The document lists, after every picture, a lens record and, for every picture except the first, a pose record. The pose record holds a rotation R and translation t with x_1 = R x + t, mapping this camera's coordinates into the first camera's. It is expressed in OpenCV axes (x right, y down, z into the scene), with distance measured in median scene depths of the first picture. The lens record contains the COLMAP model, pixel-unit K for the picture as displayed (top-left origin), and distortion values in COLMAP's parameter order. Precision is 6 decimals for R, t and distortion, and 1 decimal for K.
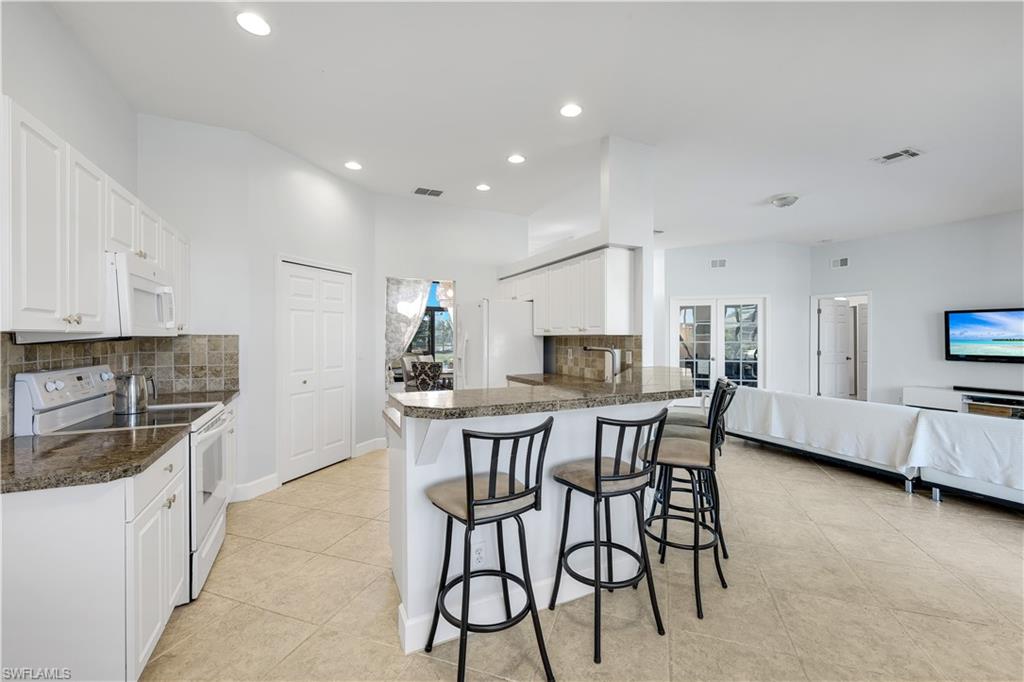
lens RADIAL K [[413.6, 0, 511.6], [0, 413.6, 338.0], [0, 0, 1]] dist [0.000330, 0.000040]
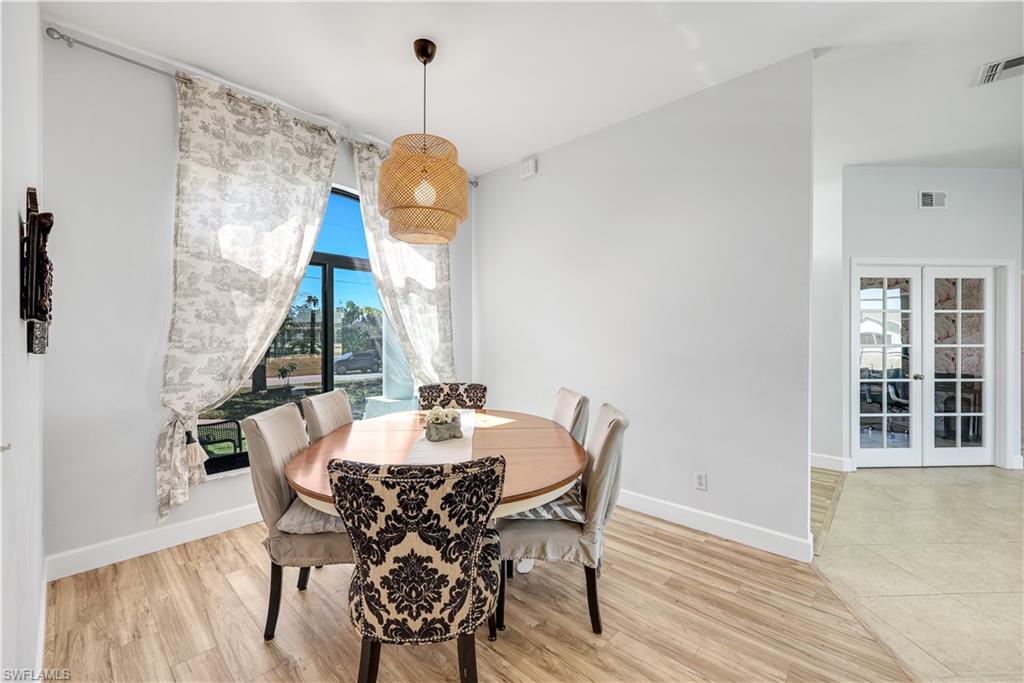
lens RADIAL K [[413.6, 0, 511.6], [0, 413.6, 338.5], [0, 0, 1]] dist [0.000330, 0.000040]
pose [[0.928778, -0.001681, 0.370633, -0.186093], [-0.001329, 0.999968, 0.007864, -0.002321], [-0.370634, -0.007796, 0.928746, 0.623747]]
